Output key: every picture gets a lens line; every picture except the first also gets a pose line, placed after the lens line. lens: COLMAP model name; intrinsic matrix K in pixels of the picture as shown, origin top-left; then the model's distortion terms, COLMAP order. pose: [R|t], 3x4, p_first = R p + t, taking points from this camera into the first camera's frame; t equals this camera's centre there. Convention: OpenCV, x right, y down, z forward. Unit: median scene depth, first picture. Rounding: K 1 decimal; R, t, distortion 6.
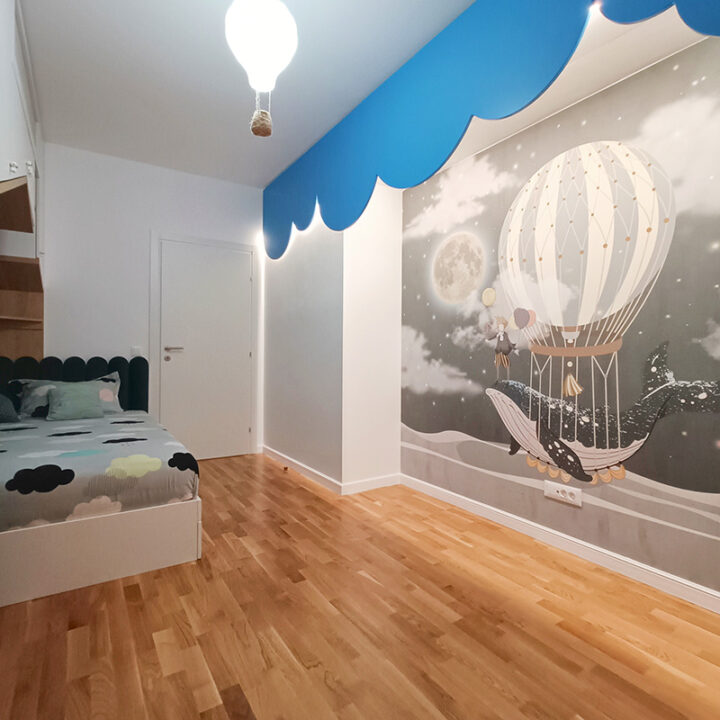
lens RADIAL K [[437.4, 0, 360.0], [0, 437.4, 360.0], [0, 0, 1]] dist [-0.000383, -0.000193]
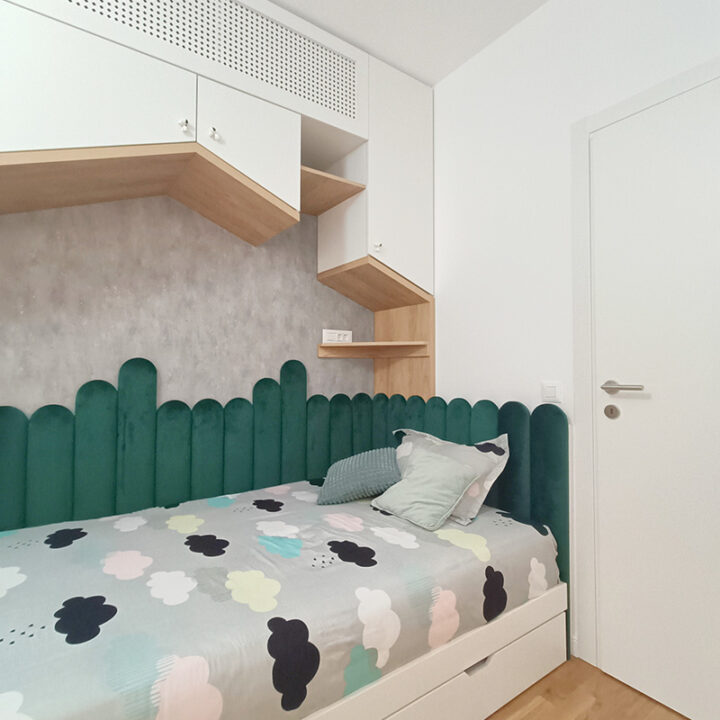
lens RADIAL K [[437.4, 0, 360.0], [0, 437.4, 360.0], [0, 0, 1]] dist [-0.000383, -0.000193]
pose [[0.057157, -0.046722, -0.997271, -0.073407], [-0.014285, 0.998764, -0.047611, -0.029872], [0.998263, 0.016968, 0.056419, 0.813039]]
